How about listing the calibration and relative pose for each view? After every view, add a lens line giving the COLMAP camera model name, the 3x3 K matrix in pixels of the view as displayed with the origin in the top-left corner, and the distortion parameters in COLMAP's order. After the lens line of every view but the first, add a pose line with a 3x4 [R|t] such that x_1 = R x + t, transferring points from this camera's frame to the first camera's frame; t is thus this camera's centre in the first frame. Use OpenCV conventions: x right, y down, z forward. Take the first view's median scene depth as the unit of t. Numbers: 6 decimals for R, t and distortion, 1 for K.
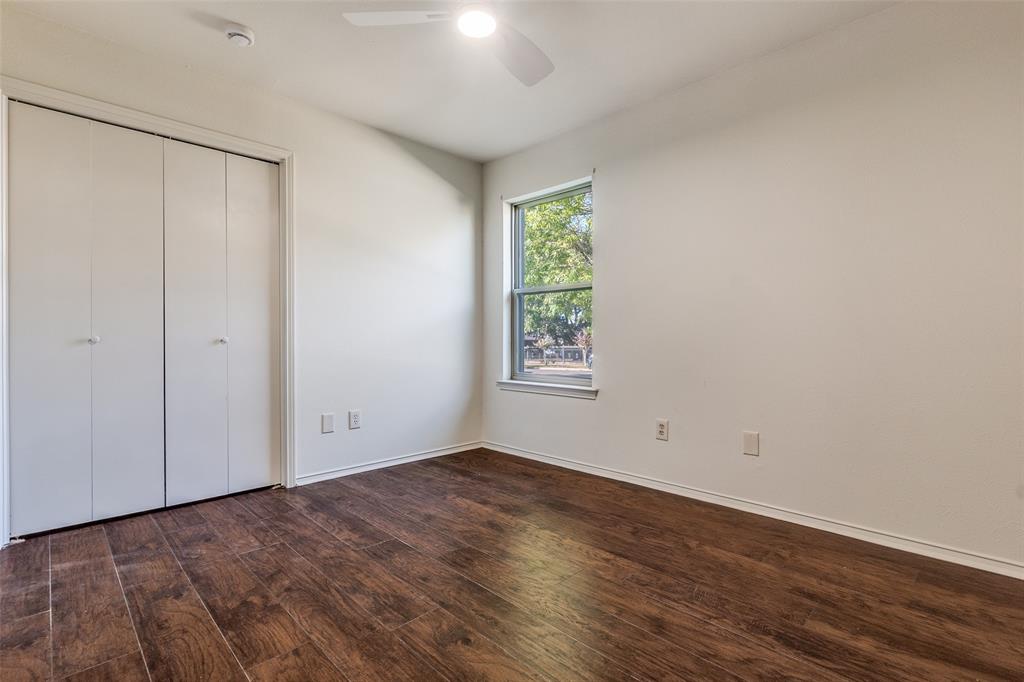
lens RADIAL K [[468.8, 0, 505.9], [0, 468.8, 335.2], [0, 0, 1]] dist [-0.003537, 0.000381]
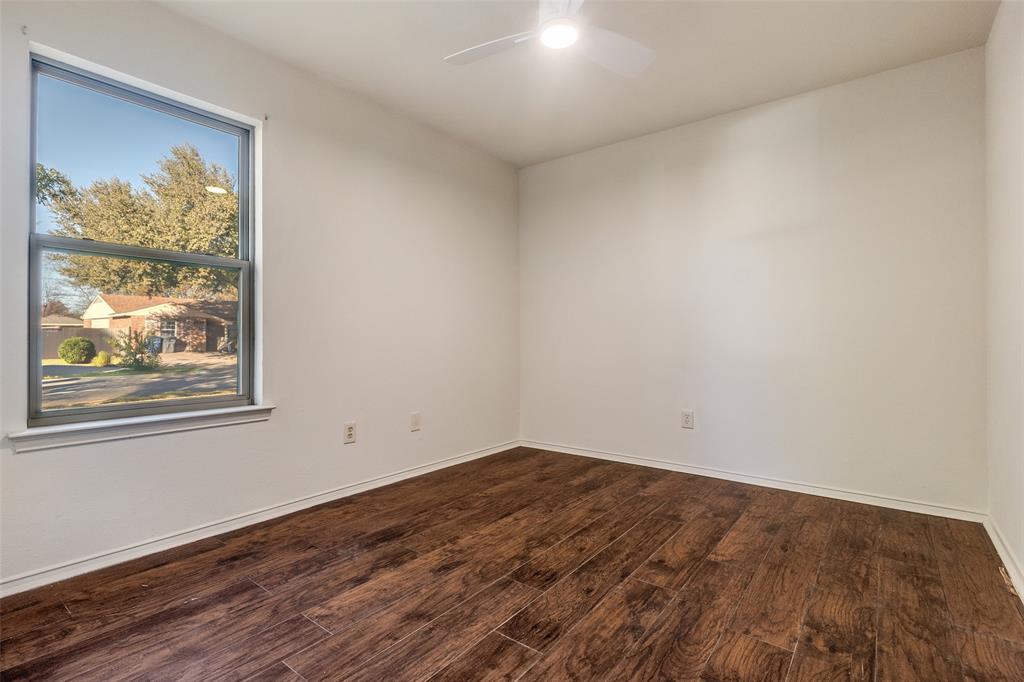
lens RADIAL K [[468.8, 0, 505.9], [0, 468.8, 335.2], [0, 0, 1]] dist [-0.003537, 0.000381]
pose [[-0.109731, 0.007293, 0.993935, -0.928703], [-0.008379, 0.999931, -0.008262, 0.000328], [-0.993926, -0.009235, -0.109662, 1.060247]]
